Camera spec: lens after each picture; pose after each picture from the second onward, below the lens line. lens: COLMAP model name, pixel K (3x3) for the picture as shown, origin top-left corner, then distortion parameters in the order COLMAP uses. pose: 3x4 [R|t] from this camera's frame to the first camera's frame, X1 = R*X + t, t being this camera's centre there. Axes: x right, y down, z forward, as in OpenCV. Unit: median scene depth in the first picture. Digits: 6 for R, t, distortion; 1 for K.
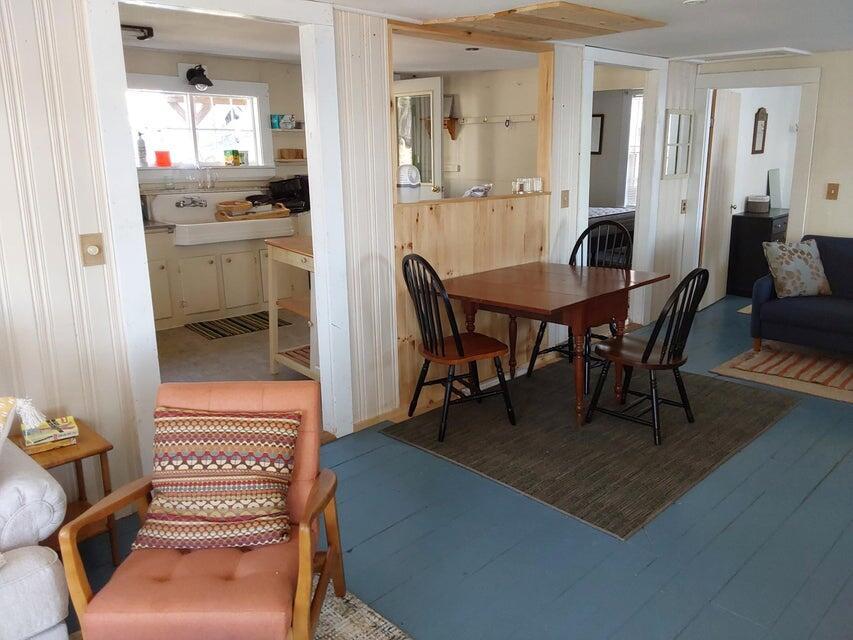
lens RADIAL K [[673.5, 0, 432.1], [0, 673.5, 314.4], [0, 0, 1]] dist [0.130387, -0.175203]
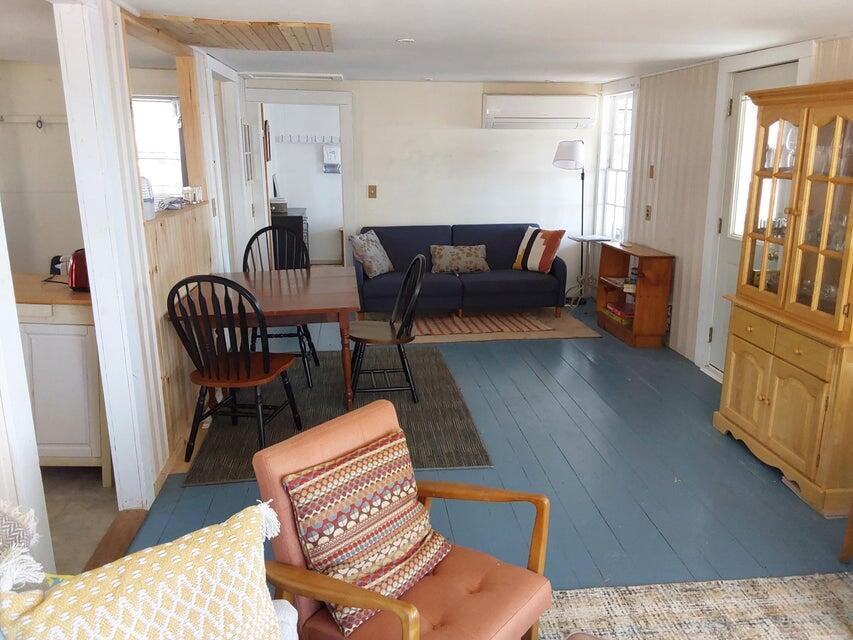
lens RADIAL K [[673.5, 0, 432.1], [0, 673.5, 314.4], [0, 0, 1]] dist [0.130387, -0.175203]
pose [[0.619669, -0.181387, 0.763616, -0.430237], [0.185439, 0.979219, 0.082118, -0.044941], [-0.762642, 0.090718, 0.640428, 0.153977]]
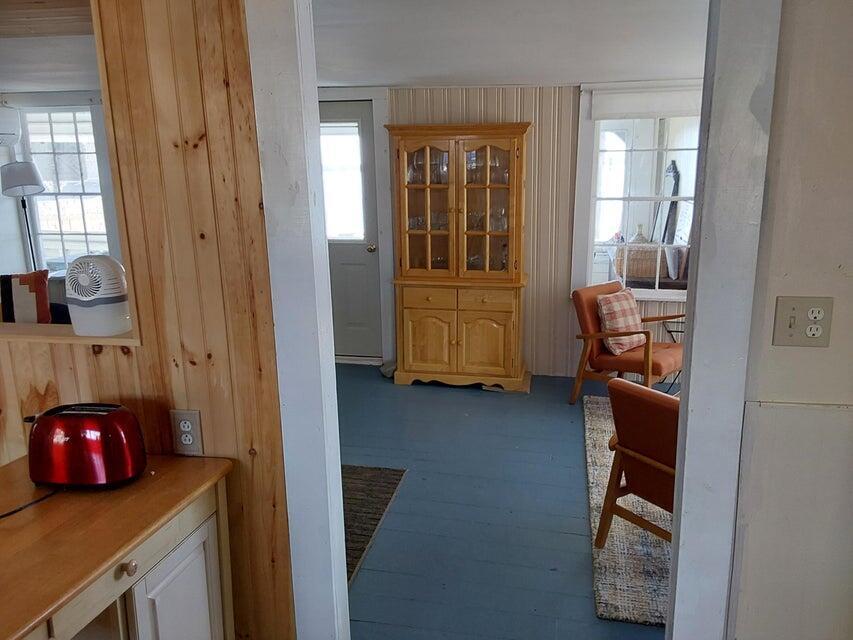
lens RADIAL K [[673.5, 0, 432.1], [0, 673.5, 314.4], [0, 0, 1]] dist [0.130387, -0.175203]
pose [[-0.555114, -0.179911, 0.812084, -0.472800], [0.220822, 0.909416, 0.352421, -0.250428], [-0.801926, 0.374960, -0.465101, 0.896471]]
